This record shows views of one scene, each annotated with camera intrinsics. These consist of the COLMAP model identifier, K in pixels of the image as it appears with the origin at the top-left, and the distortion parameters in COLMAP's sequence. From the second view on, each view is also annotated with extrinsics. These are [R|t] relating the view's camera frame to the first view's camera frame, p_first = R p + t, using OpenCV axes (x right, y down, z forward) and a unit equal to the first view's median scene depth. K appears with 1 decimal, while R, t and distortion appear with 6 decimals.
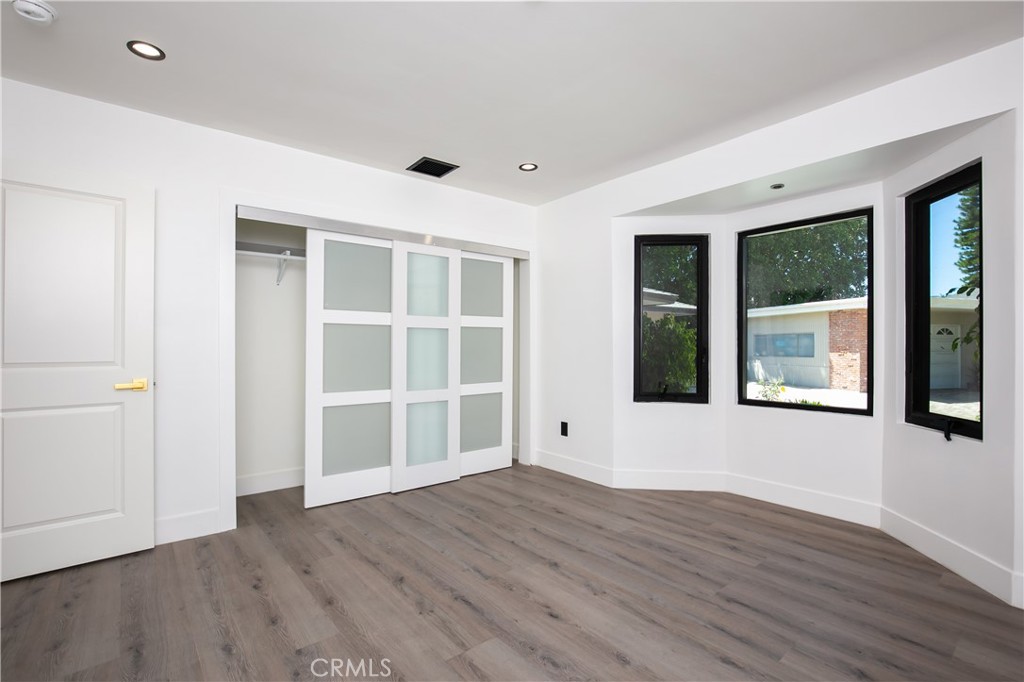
lens RADIAL K [[471.5, 0, 506.3], [0, 471.5, 342.7], [0, 0, 1]] dist [-0.007024, -0.003016]
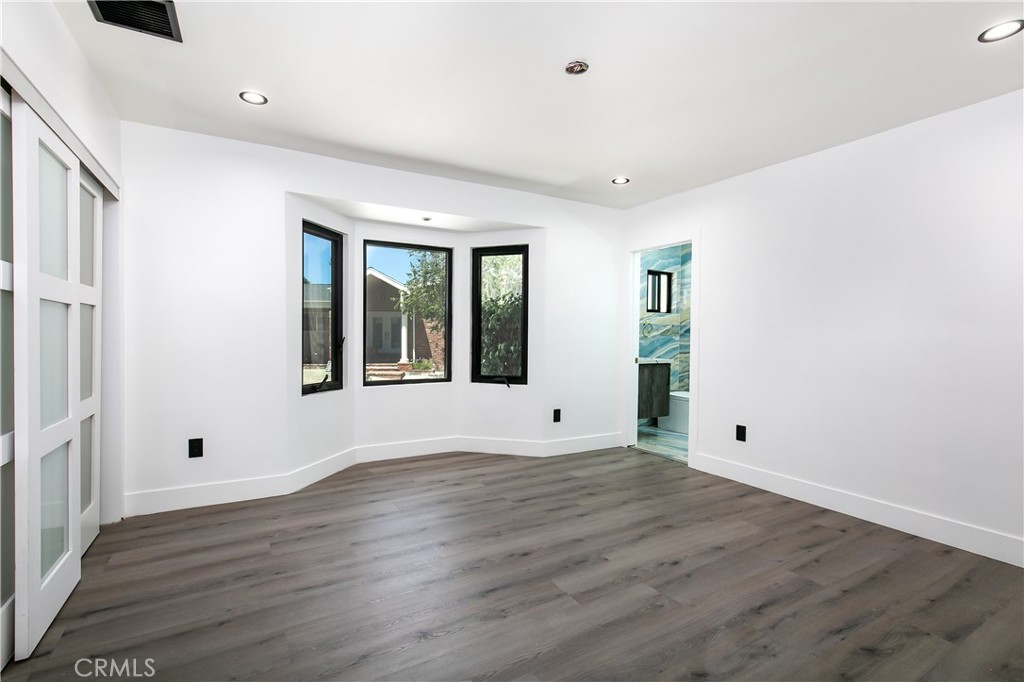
lens RADIAL K [[471.5, 0, 509.6], [0, 471.5, 341.6], [0, 0, 1]] dist [-0.007024, -0.003016]
pose [[0.144061, -0.011761, 0.989499, -0.791633], [-0.017618, 0.999740, 0.014448, -0.006214], [-0.989412, -0.019515, 0.143816, 0.598796]]
